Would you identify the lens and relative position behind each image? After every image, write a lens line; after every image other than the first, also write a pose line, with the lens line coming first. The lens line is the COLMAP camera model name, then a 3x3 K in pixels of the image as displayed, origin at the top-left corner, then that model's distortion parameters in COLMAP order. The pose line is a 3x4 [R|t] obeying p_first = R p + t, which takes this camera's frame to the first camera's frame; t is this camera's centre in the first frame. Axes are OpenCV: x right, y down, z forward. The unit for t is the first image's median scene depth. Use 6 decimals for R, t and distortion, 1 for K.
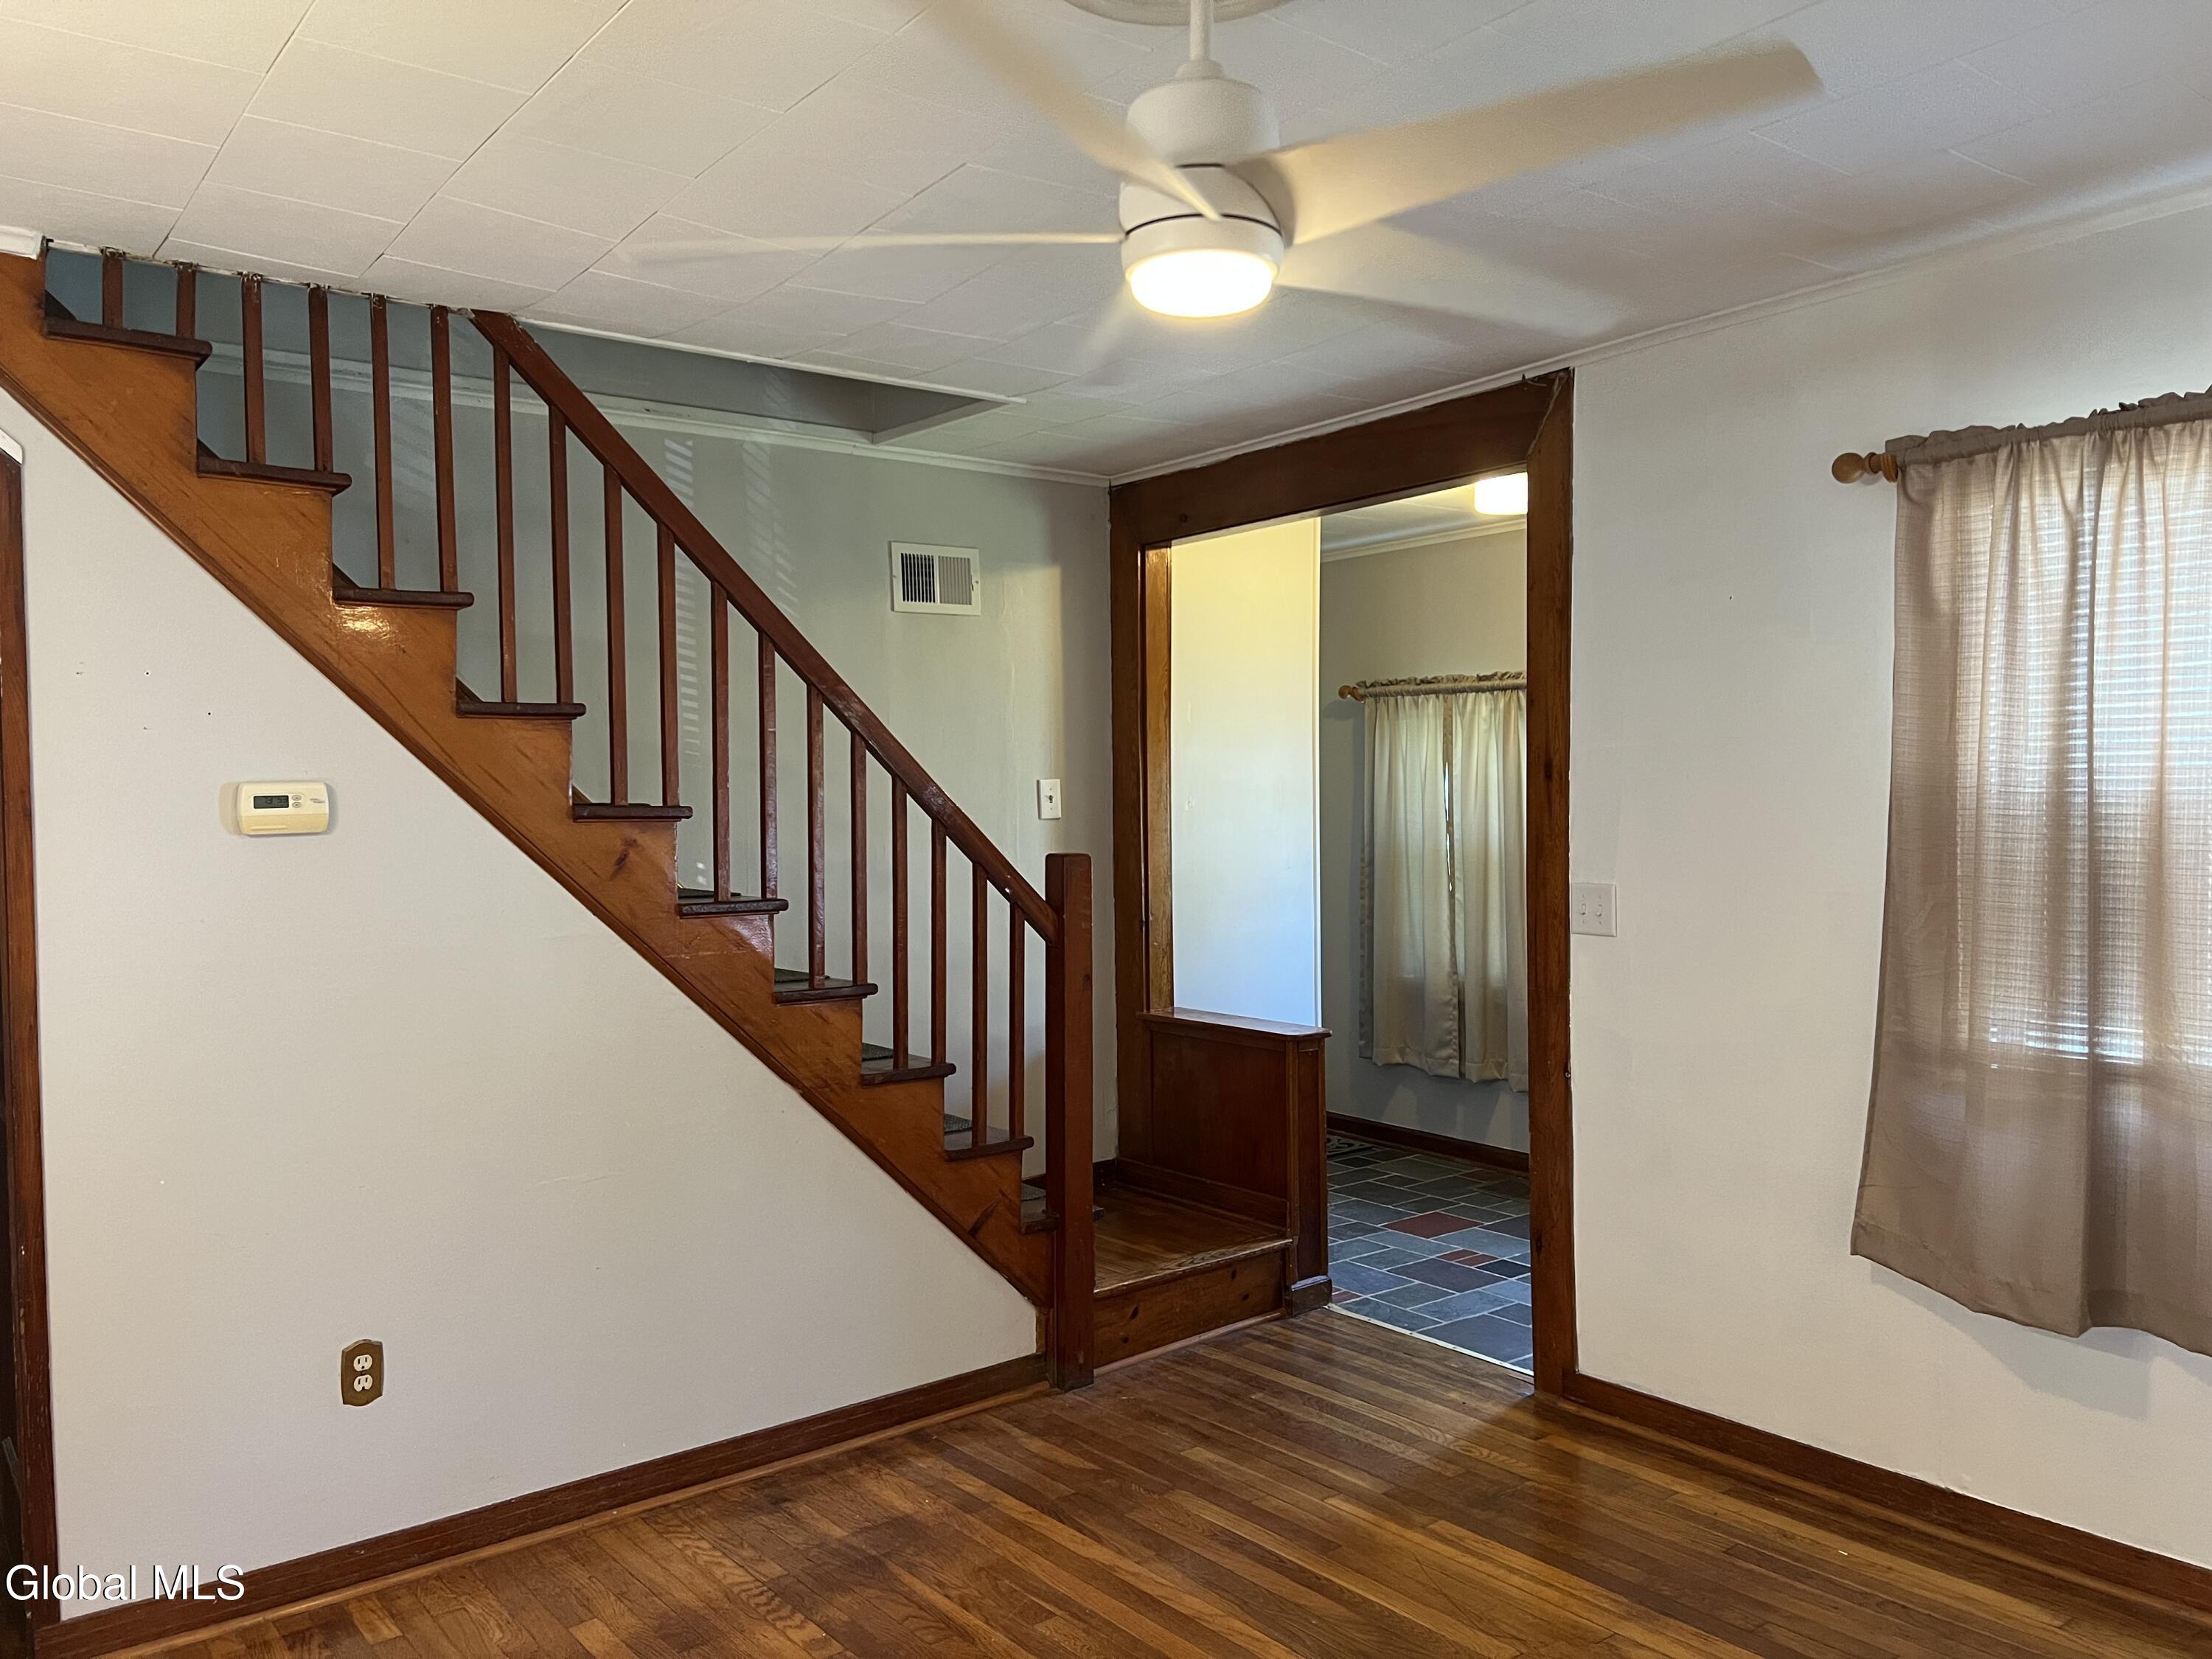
lens RADIAL K [[1661.7, 0, 1109.2], [0, 1661.7, 831.5], [0, 0, 1]] dist [0.057738, -0.069313]
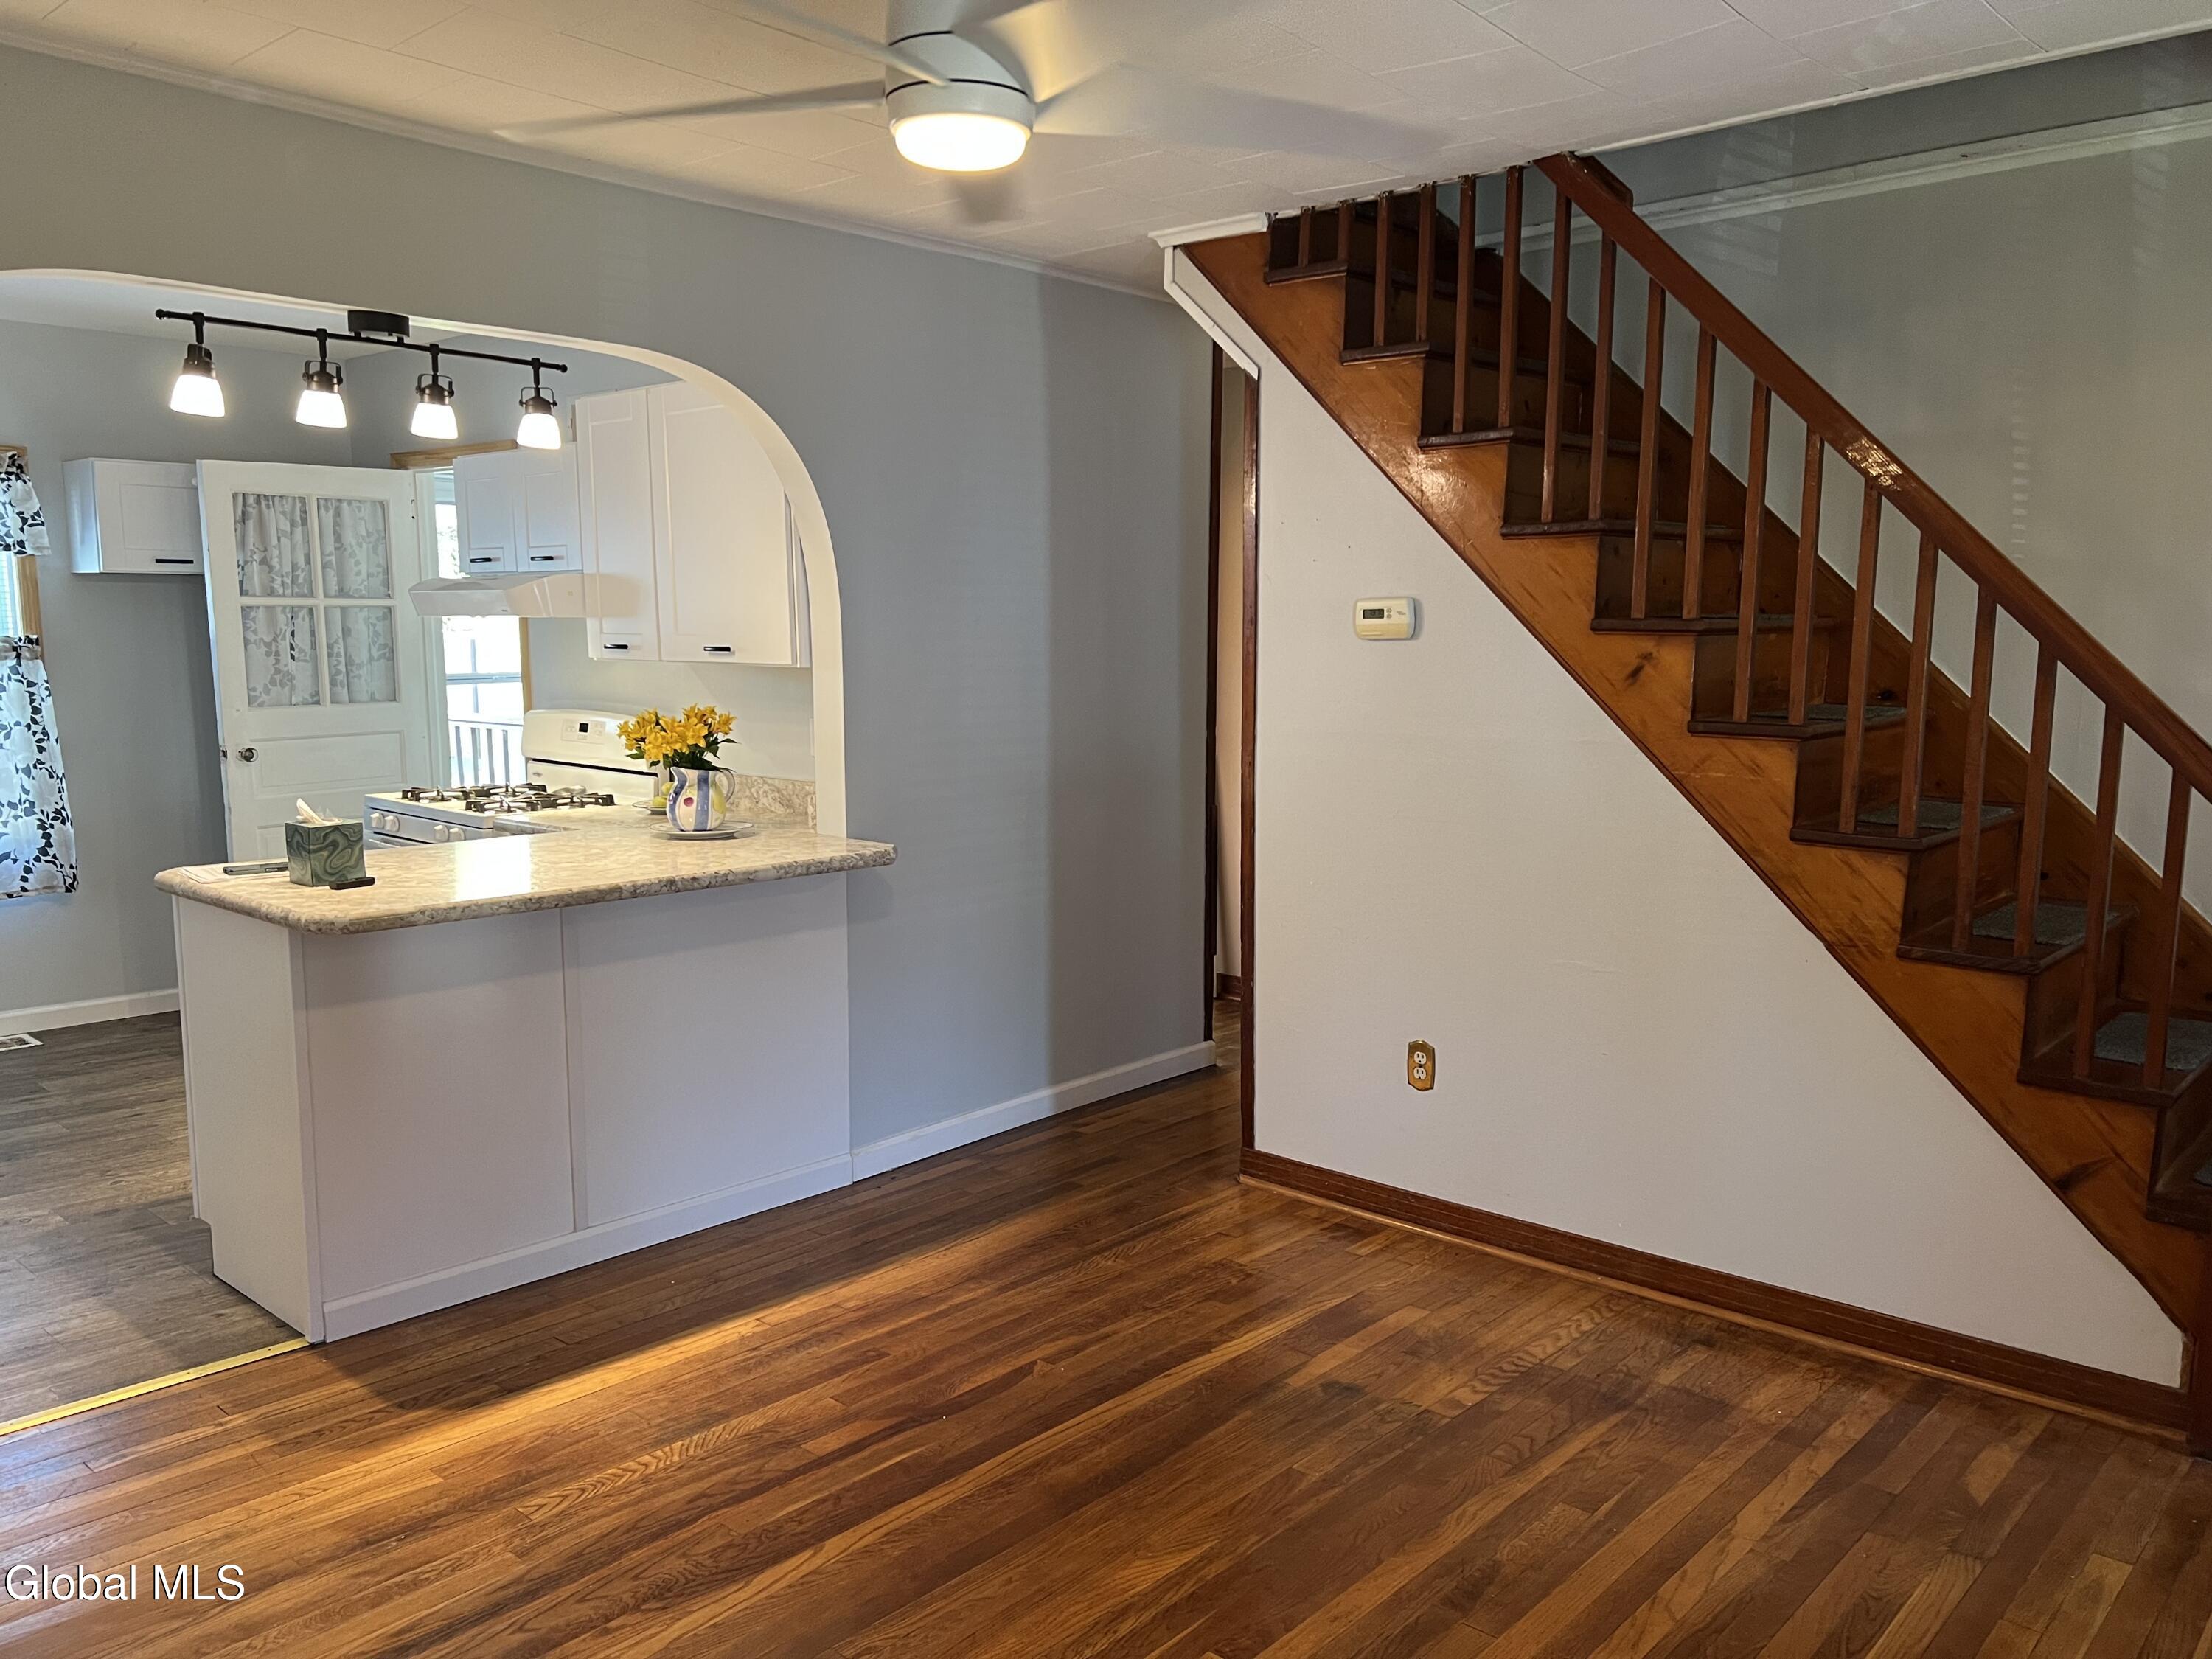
lens RADIAL K [[1661.7, 0, 1093.0], [0, 1661.7, 852.4], [0, 0, 1]] dist [0.057738, -0.069313]
pose [[0.160748, 0.149037, -0.975678, 0.365679], [-0.018508, 0.988815, 0.147994, -0.010599], [0.986822, -0.005732, 0.161709, 0.277224]]
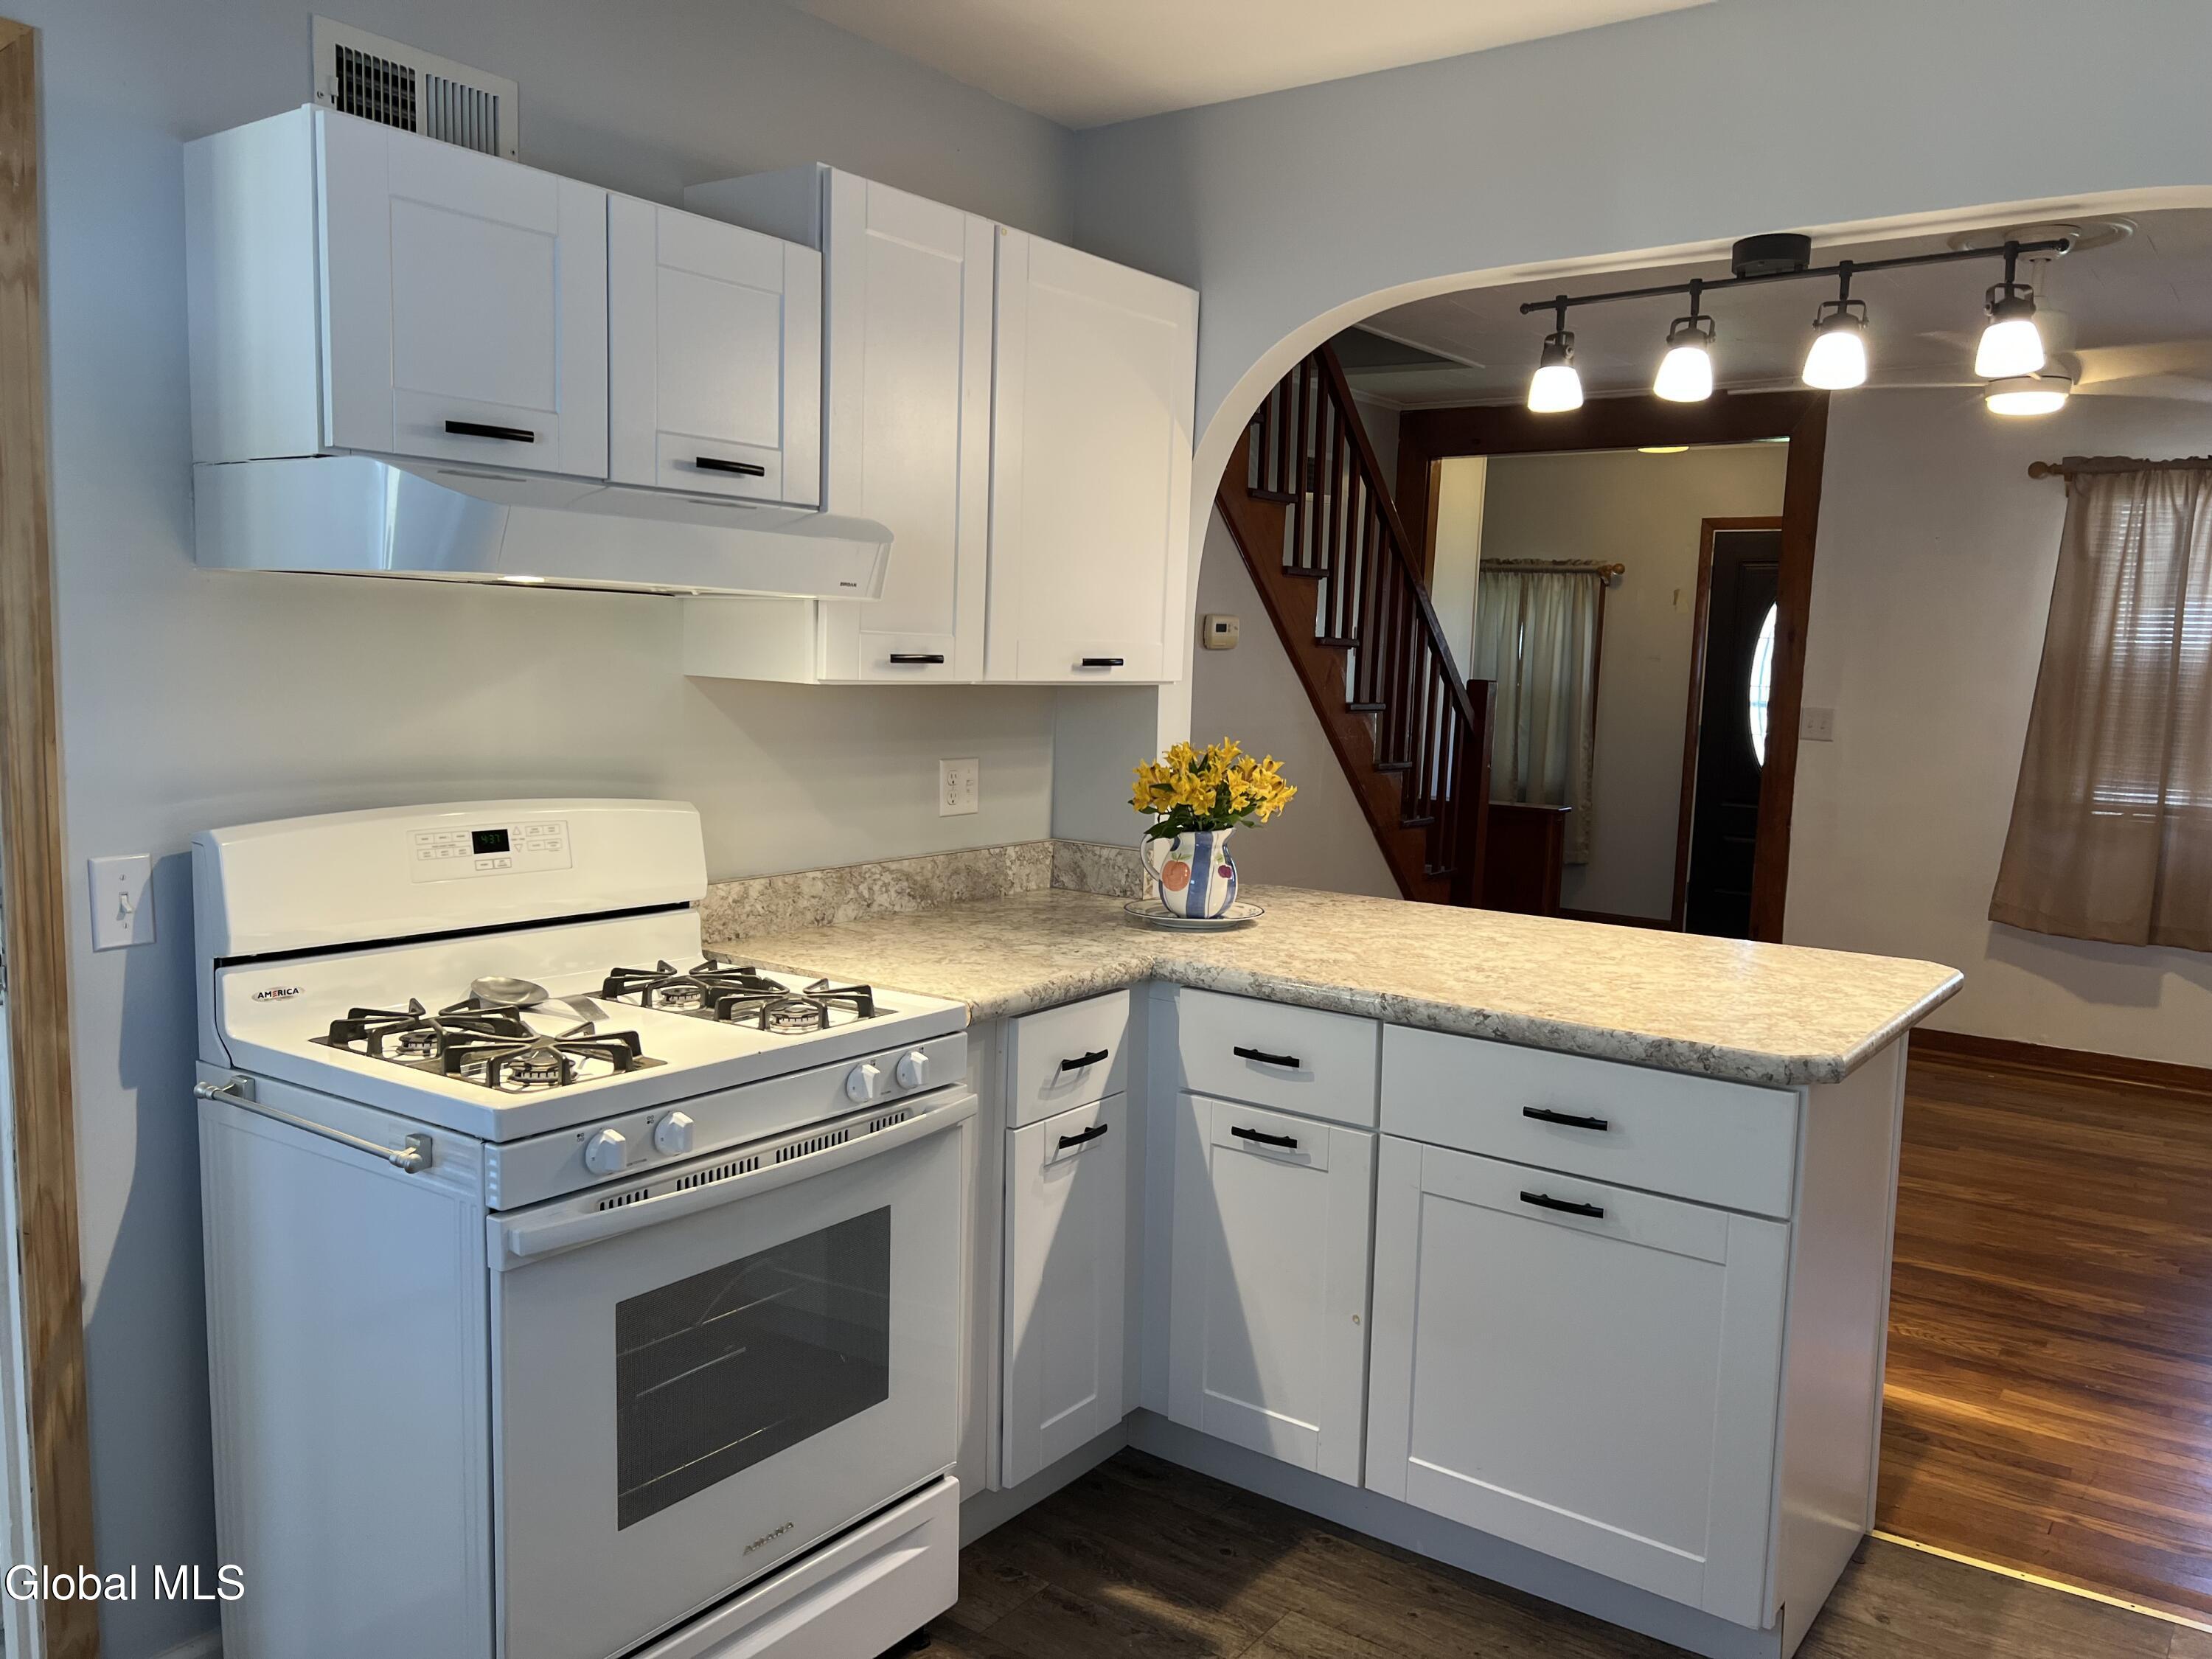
lens RADIAL K [[1661.7, 0, 1109.3], [0, 1661.7, 853.0], [0, 0, 1]] dist [0.057738, -0.069313]
pose [[0.963316, 0.007766, 0.268258, -0.490479], [-0.036466, 0.994098, 0.102170, 0.017589], [-0.265882, -0.108204, 0.957914, -0.233511]]
